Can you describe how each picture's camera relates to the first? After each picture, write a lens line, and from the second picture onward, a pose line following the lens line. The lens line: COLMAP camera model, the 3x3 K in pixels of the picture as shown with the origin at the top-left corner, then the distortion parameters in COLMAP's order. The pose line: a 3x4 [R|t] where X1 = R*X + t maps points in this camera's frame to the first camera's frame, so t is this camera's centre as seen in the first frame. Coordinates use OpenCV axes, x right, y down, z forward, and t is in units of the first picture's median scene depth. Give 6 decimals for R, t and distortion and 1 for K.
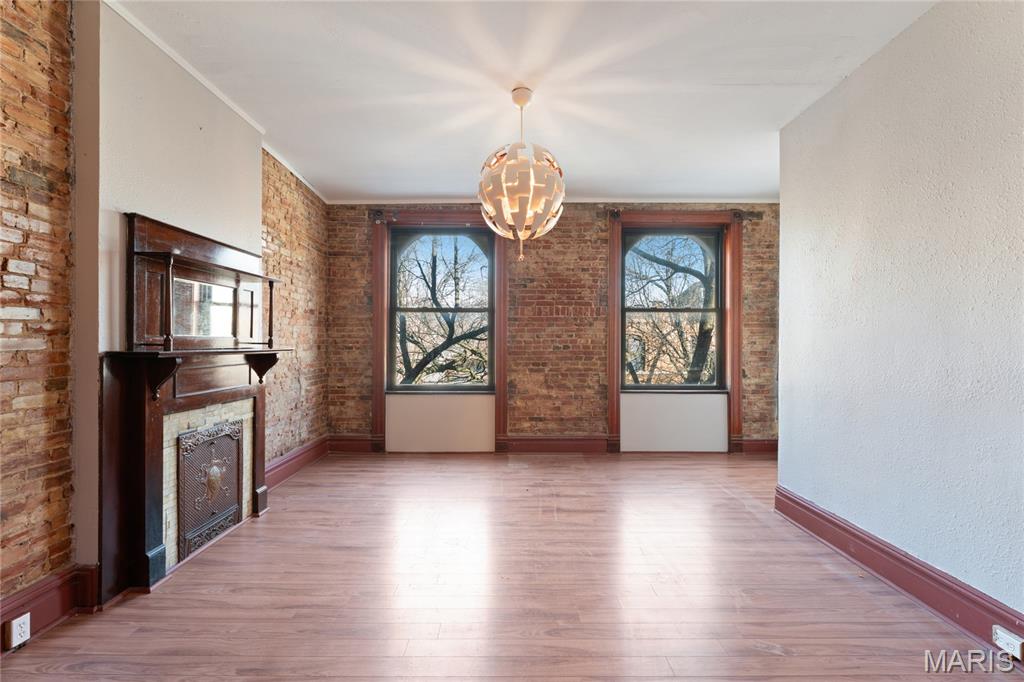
lens RADIAL K [[462.3, 0, 510.5], [0, 462.3, 343.4], [0, 0, 1]] dist [-0.003244, 0.000999]
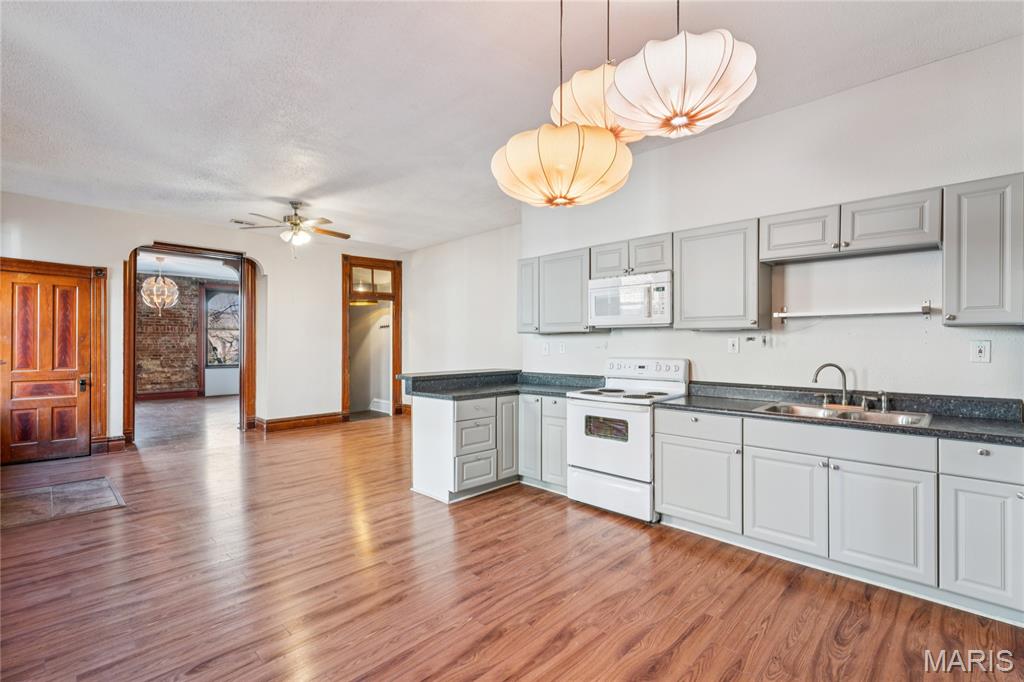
lens RADIAL K [[462.3, 0, 513.6], [0, 462.3, 342.4], [0, 0, 1]] dist [-0.003244, 0.000999]
pose [[0.705502, 0.001075, 0.708707, -0.321757], [0.003568, 0.999981, -0.005069, 0.004970], [-0.708699, 0.006104, 0.705484, -1.820535]]
